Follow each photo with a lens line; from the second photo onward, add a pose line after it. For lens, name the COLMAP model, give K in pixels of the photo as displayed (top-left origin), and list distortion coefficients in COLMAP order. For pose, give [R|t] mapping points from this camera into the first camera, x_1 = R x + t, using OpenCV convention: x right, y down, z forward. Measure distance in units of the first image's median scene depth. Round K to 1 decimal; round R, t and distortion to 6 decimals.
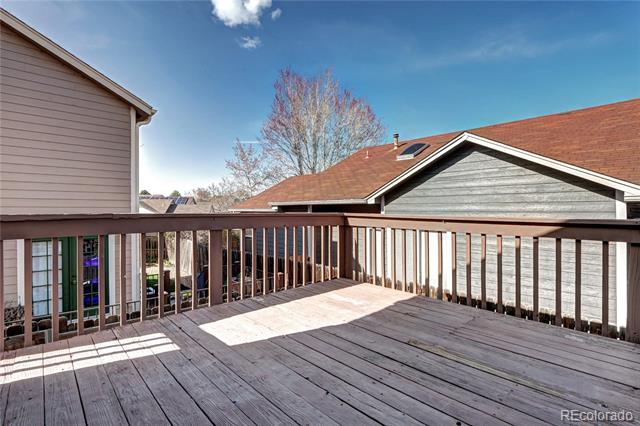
lens RADIAL K [[310.0, 0, 315.0], [0, 310.0, 212.7], [0, 0, 1]] dist [-0.002733, -0.000336]
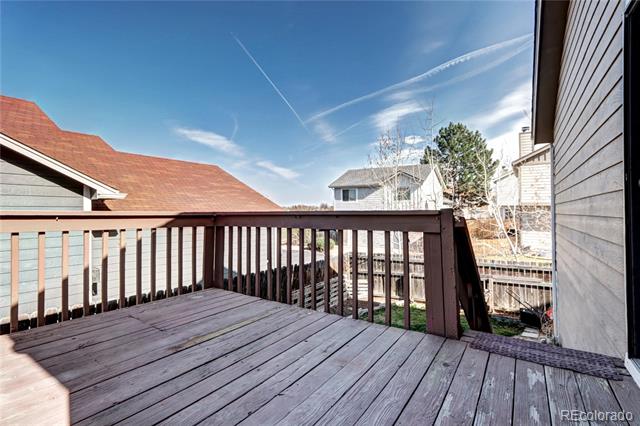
lens RADIAL K [[310.0, 0, 315.0], [0, 310.0, 212.7], [0, 0, 1]] dist [-0.002733, -0.000336]
pose [[-0.223588, -0.011247, 0.974619, -0.628341], [-0.004392, 0.999935, 0.010532, 0.005305], [-0.974674, -0.001926, -0.223623, 0.763303]]
